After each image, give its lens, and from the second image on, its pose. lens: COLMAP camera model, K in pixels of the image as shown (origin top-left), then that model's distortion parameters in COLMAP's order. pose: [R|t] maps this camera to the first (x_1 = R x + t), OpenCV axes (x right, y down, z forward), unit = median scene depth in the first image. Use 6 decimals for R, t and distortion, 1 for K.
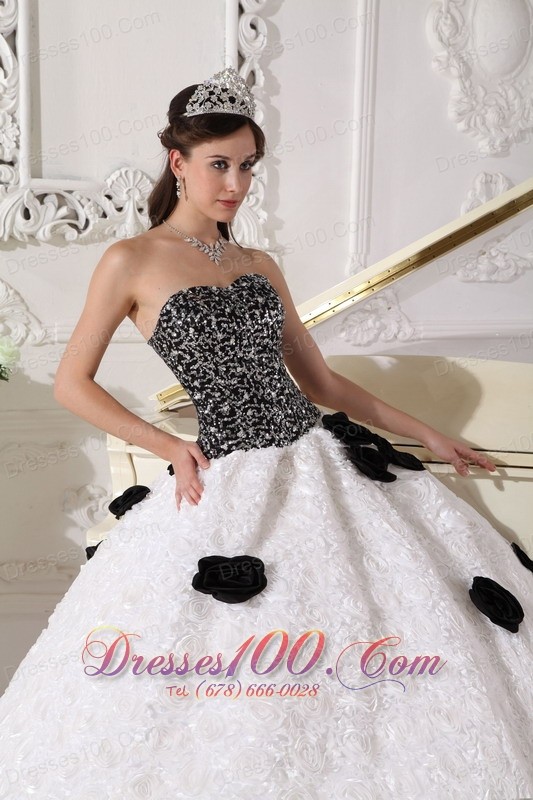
lens RADIAL K [[1524.9, 0, 269.4], [0, 1524.9, 416.0], [0, 0, 1]] dist [0.269731, -0.142719]
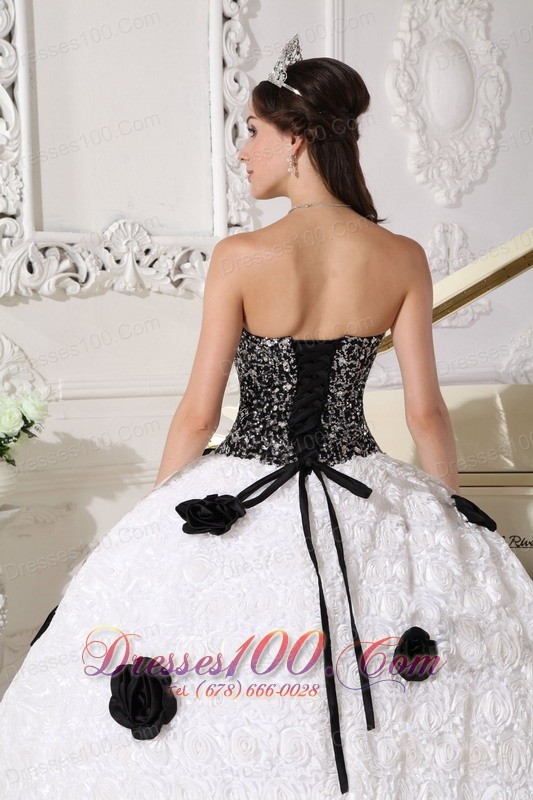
lens RADIAL K [[1524.9, 0, 269.4], [0, 1524.9, 416.0], [0, 0, 1]] dist [0.269731, -0.142719]
pose [[0.973986, -0.048315, 0.221399, -0.226619], [0.063149, 0.996174, -0.060414, 0.029415], [-0.217633, 0.072823, 0.973310, 0.031364]]
